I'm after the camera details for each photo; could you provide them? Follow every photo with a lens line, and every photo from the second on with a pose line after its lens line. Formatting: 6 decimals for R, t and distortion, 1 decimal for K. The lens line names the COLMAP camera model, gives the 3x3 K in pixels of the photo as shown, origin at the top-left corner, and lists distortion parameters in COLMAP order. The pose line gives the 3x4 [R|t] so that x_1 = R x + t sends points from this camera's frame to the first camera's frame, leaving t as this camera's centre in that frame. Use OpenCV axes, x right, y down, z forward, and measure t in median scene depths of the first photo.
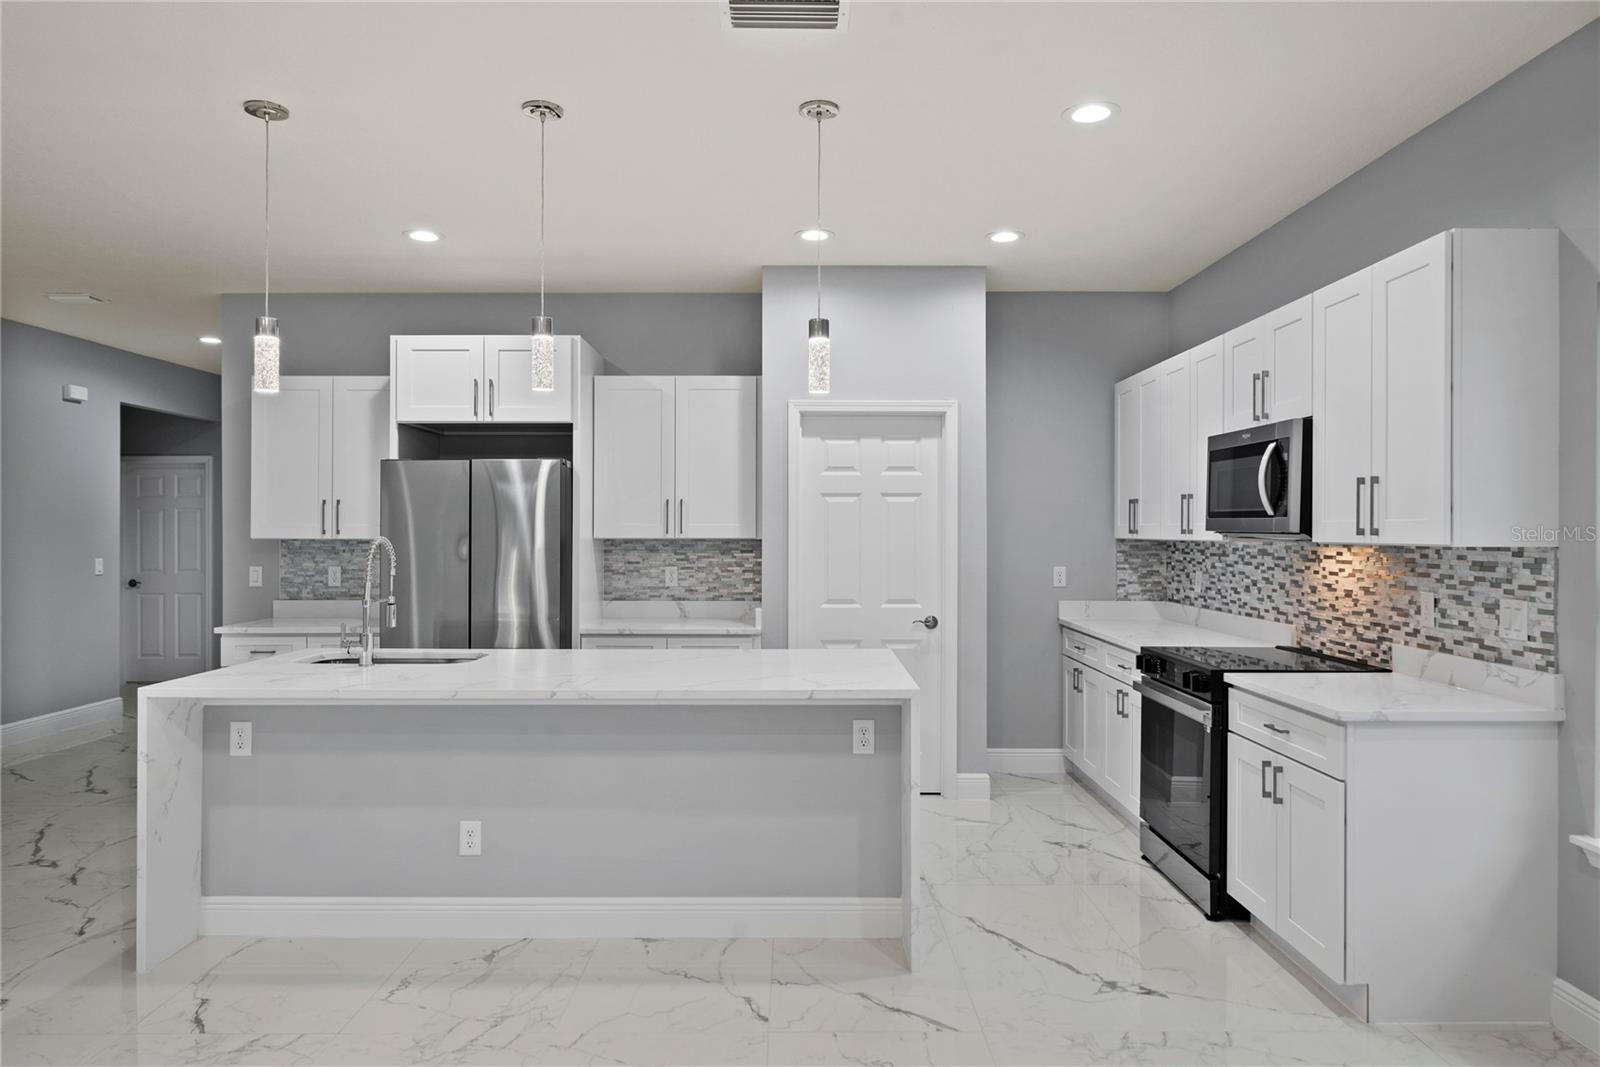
lens RADIAL K [[1006.9, 0, 828.3], [0, 1006.9, 565.4], [0, 0, 1]] dist [-0.000456, 0.001376]
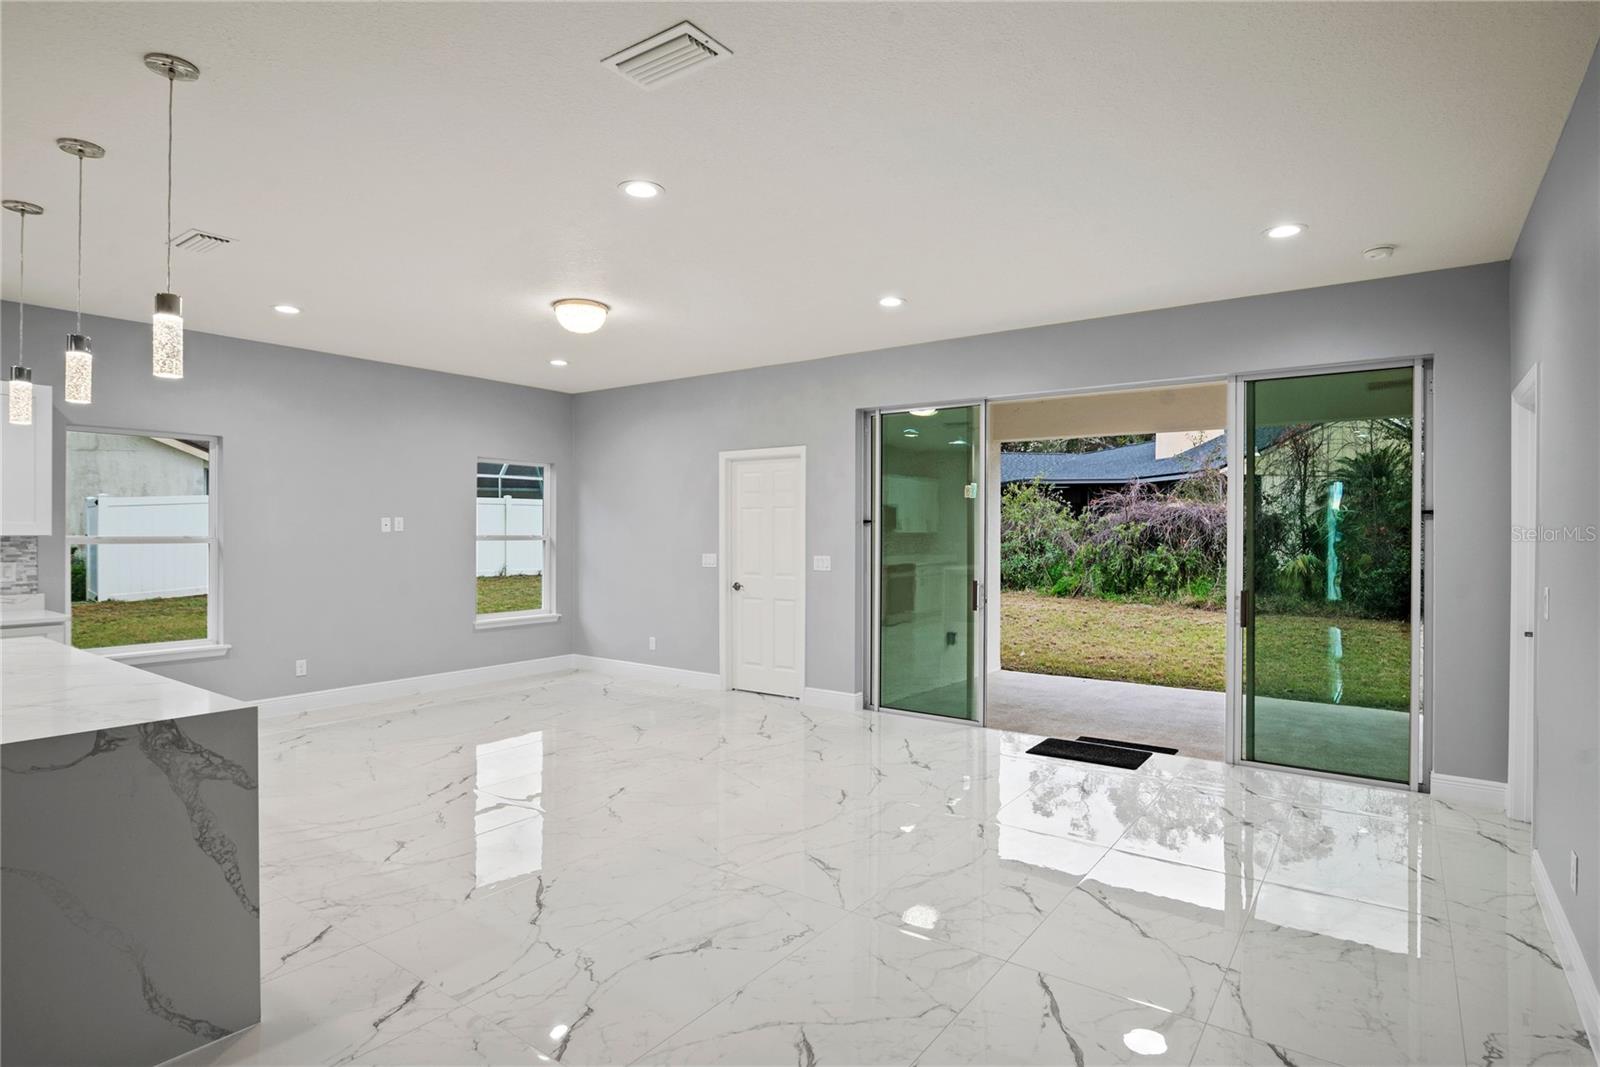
lens RADIAL K [[830.3, 0, 794.3], [0, 830.3, 530.4], [0, 0, 1]] dist [-0.012611, 0.000088]
pose [[-0.798864, -0.001680, 0.601510, -0.977968], [0.018153, 0.999473, 0.026901, -0.028303], [-0.601238, 0.032409, -0.798413, 0.835280]]
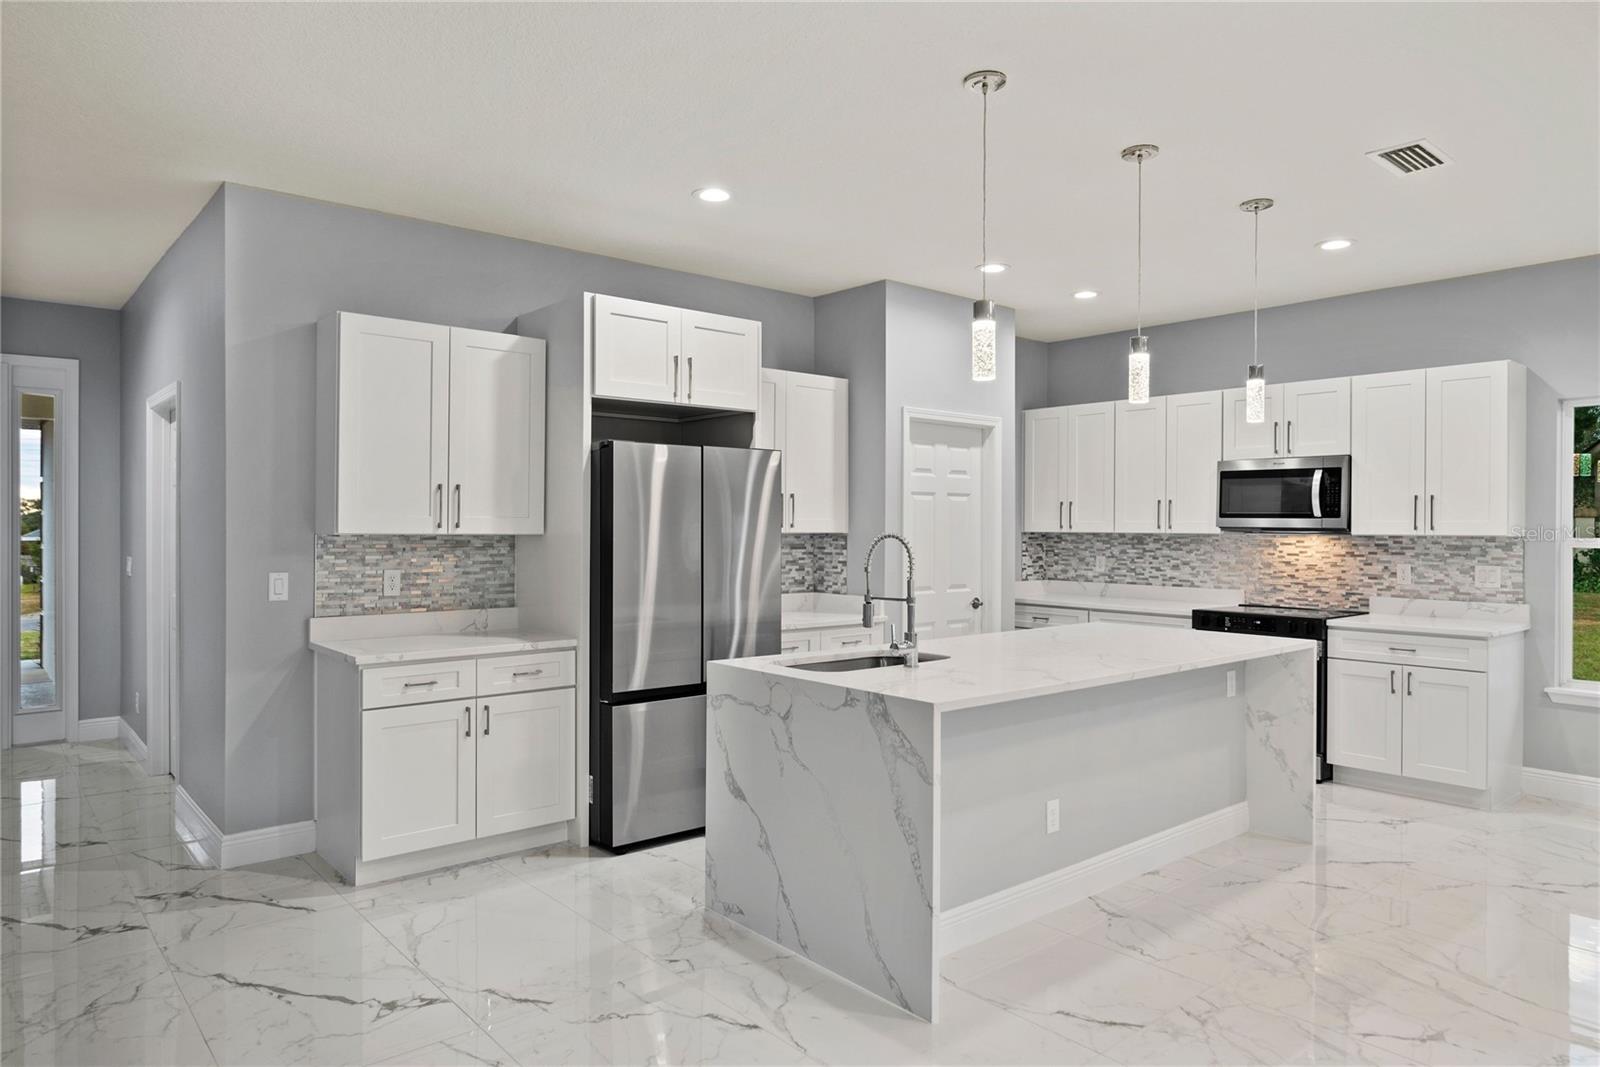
lens RADIAL K [[1006.9, 0, 819.2], [0, 1006.9, 529.1], [0, 0, 1]] dist [-0.000456, 0.001376]
pose [[0.763539, 0.001040, 0.645761, -0.865686], [0.018461, 0.999555, -0.023439, -0.006867], [-0.645498, 0.029818, 0.763180, 0.240211]]
